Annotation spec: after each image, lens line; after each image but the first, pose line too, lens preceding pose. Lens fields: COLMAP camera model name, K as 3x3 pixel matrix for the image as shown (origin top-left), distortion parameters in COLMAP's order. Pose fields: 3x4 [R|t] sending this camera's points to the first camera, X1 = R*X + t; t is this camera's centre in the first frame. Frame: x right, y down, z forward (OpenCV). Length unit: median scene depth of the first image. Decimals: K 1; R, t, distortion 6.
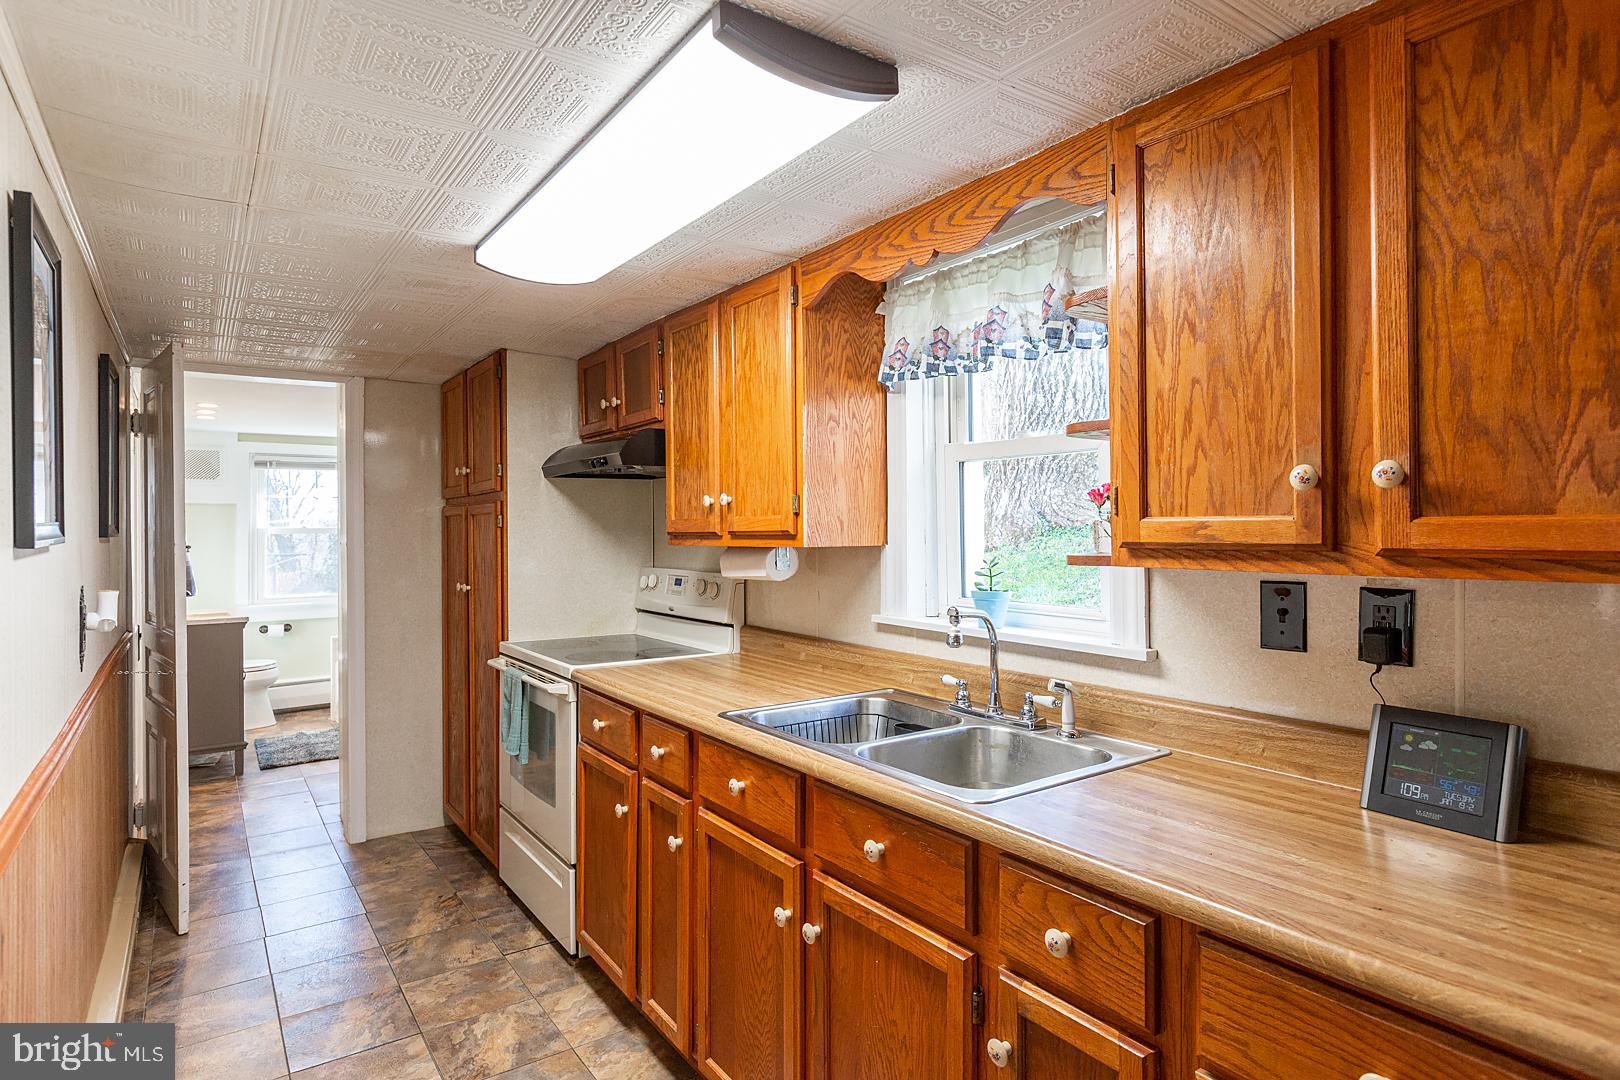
lens RADIAL K [[856.4, 0, 810.5], [0, 856.4, 530.9], [0, 0, 1]] dist [0.003567, -0.001655]
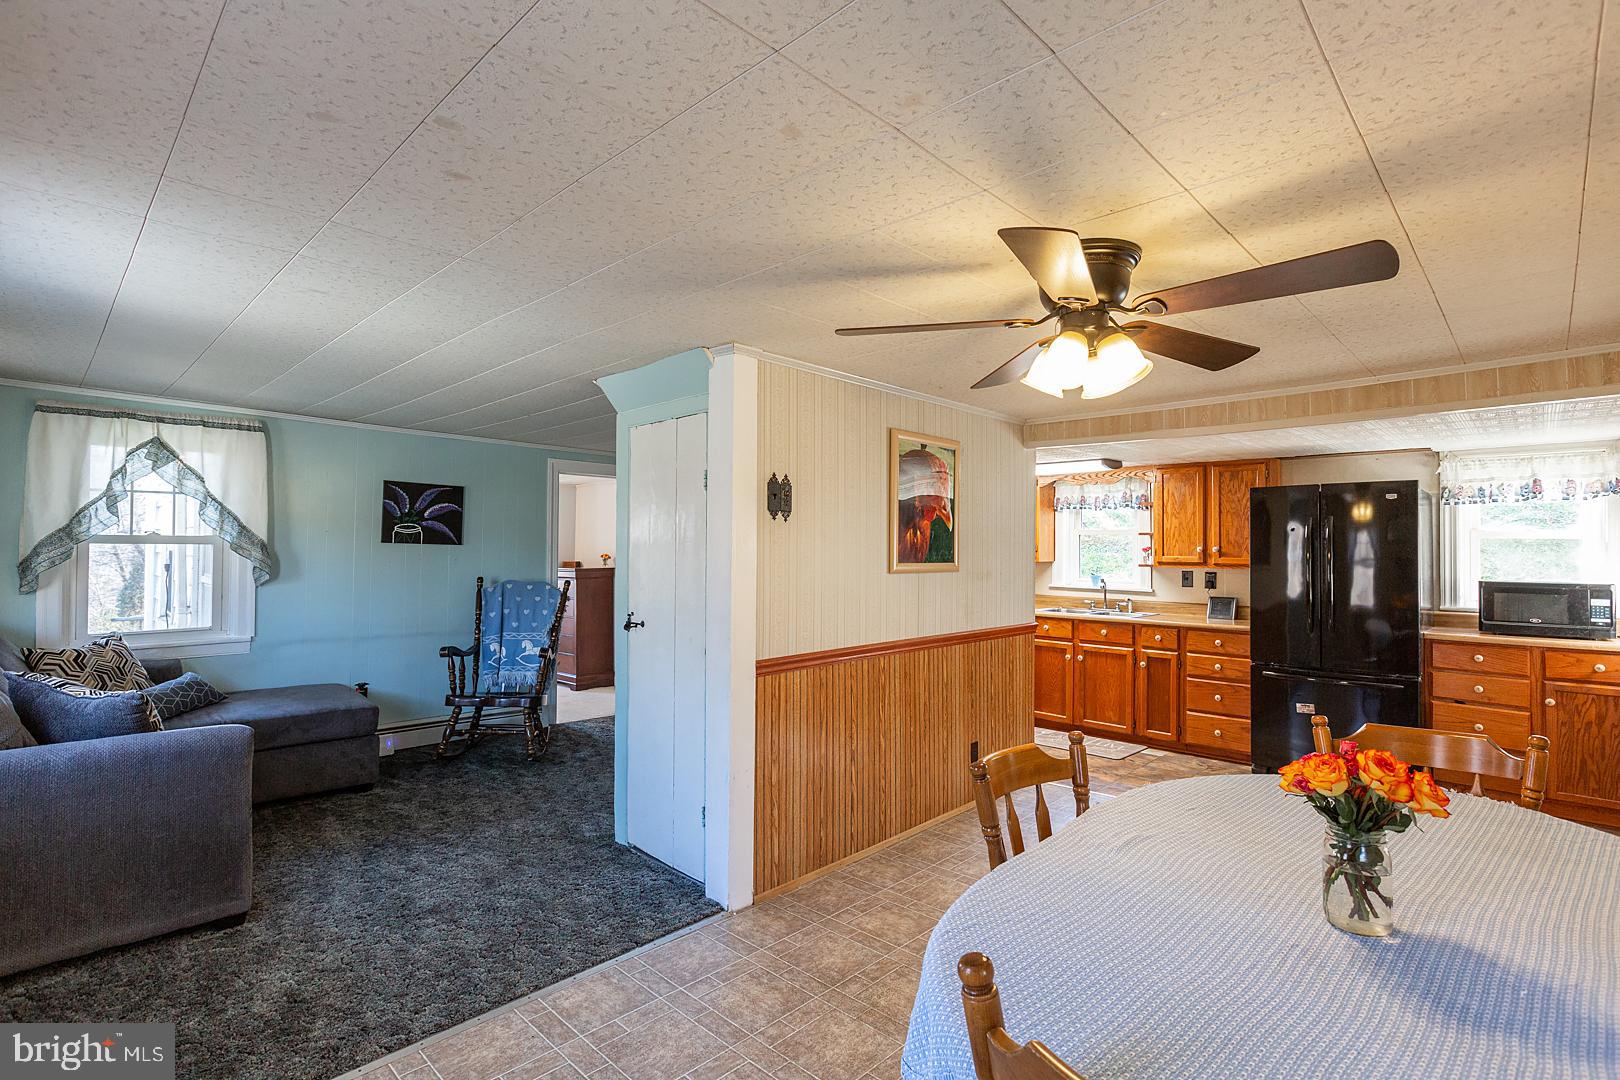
lens RADIAL K [[761.2, 0, 809.5], [0, 761.2, 534.1], [0, 0, 1]] dist [-0.002352, -0.000301]
pose [[0.983890, 0.016522, 0.178008, -1.350995], [-0.013476, 0.999742, -0.018306, -0.020115], [-0.178264, 0.015612, 0.983859, -1.634247]]
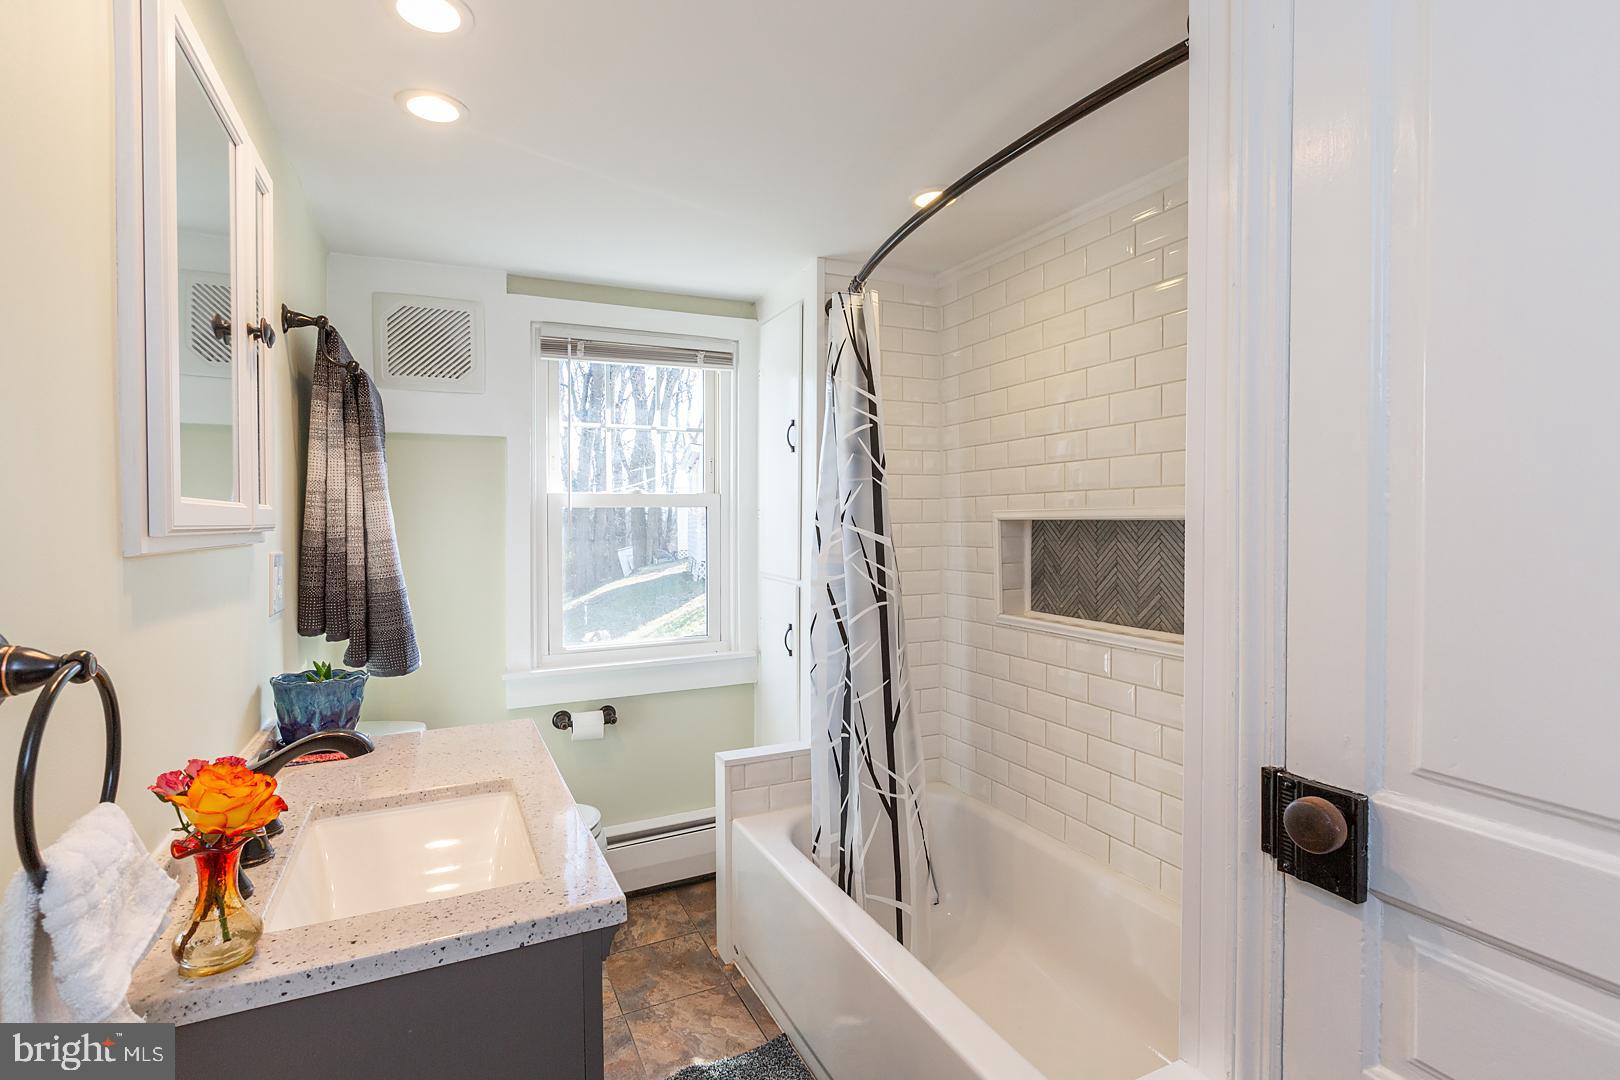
lens RADIAL K [[761.2, 0, 809.5], [0, 761.2, 534.1], [0, 0, 1]] dist [-0.002352, -0.000301]
pose [[0.984630, 0.005145, -0.174579, -1.307012], [-0.001724, 0.999804, 0.019740, 0.030684], [0.174646, -0.019136, 0.984445, 1.875864]]
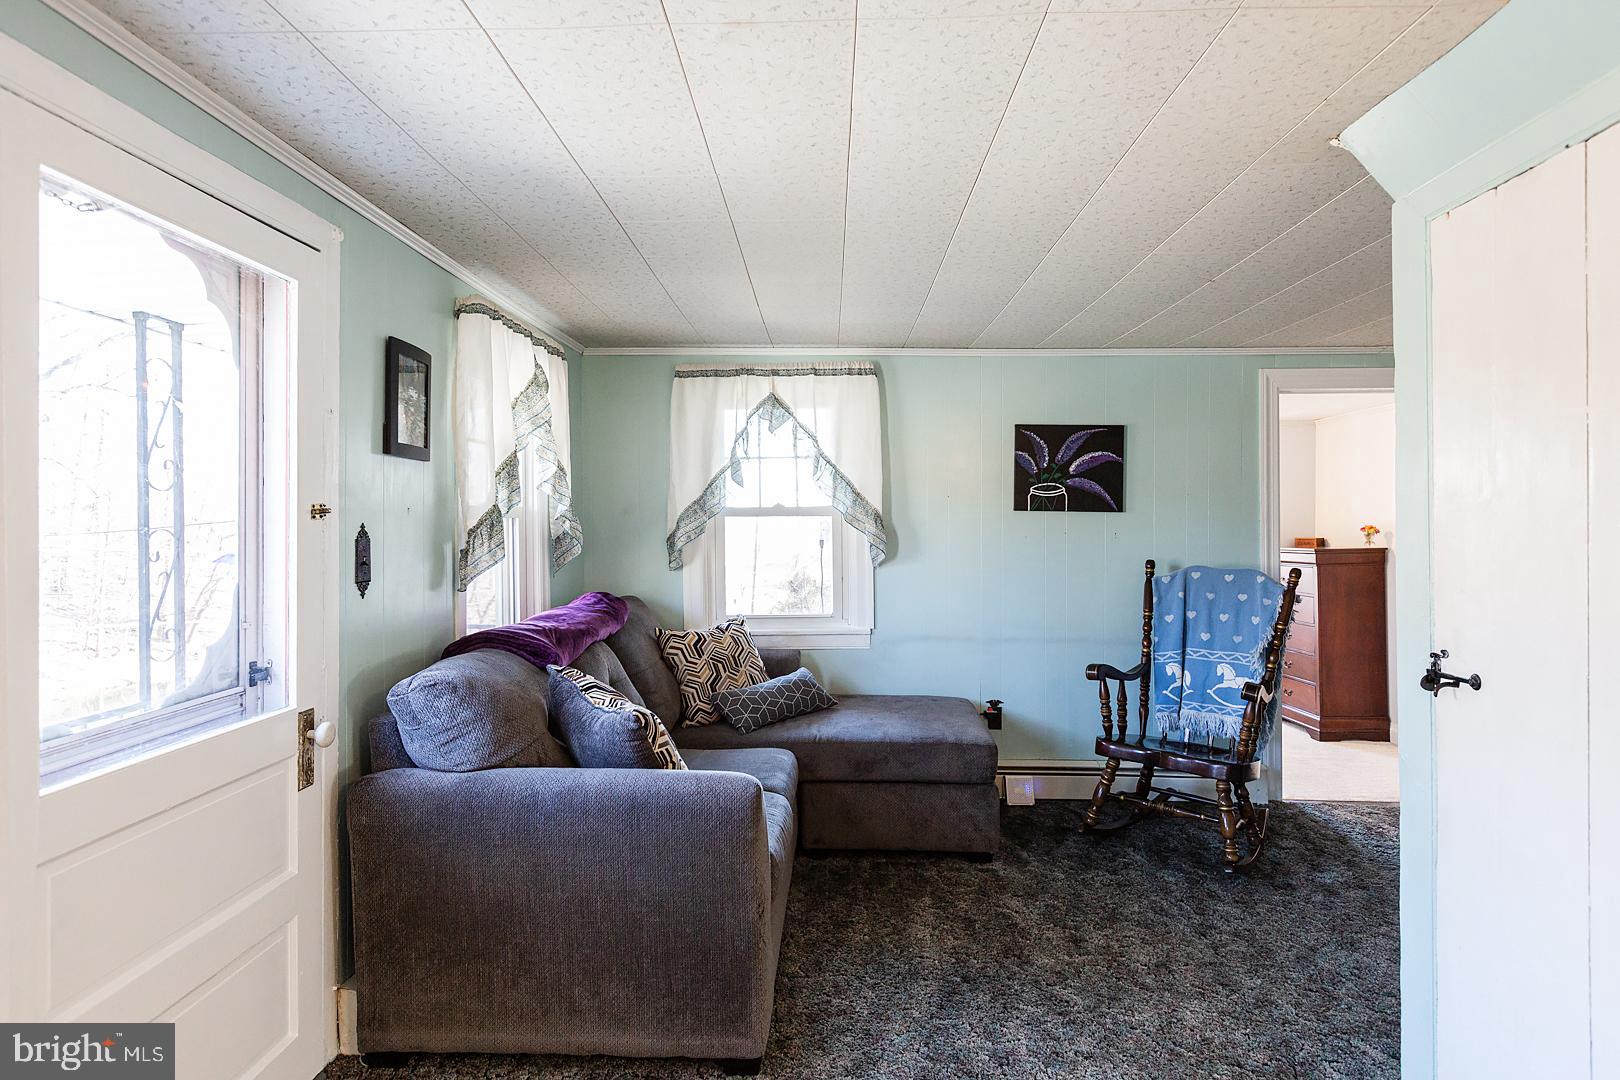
lens RADIAL K [[879.8, 0, 803.9], [0, 879.8, 528.3], [0, 0, 1]] dist [0.003955, -0.000912]
pose [[0.794418, 0.002870, -0.607365, -1.405050], [0.002838, 0.999960, 0.008437, 0.001604], [0.607365, -0.008426, 0.794378, -0.982374]]
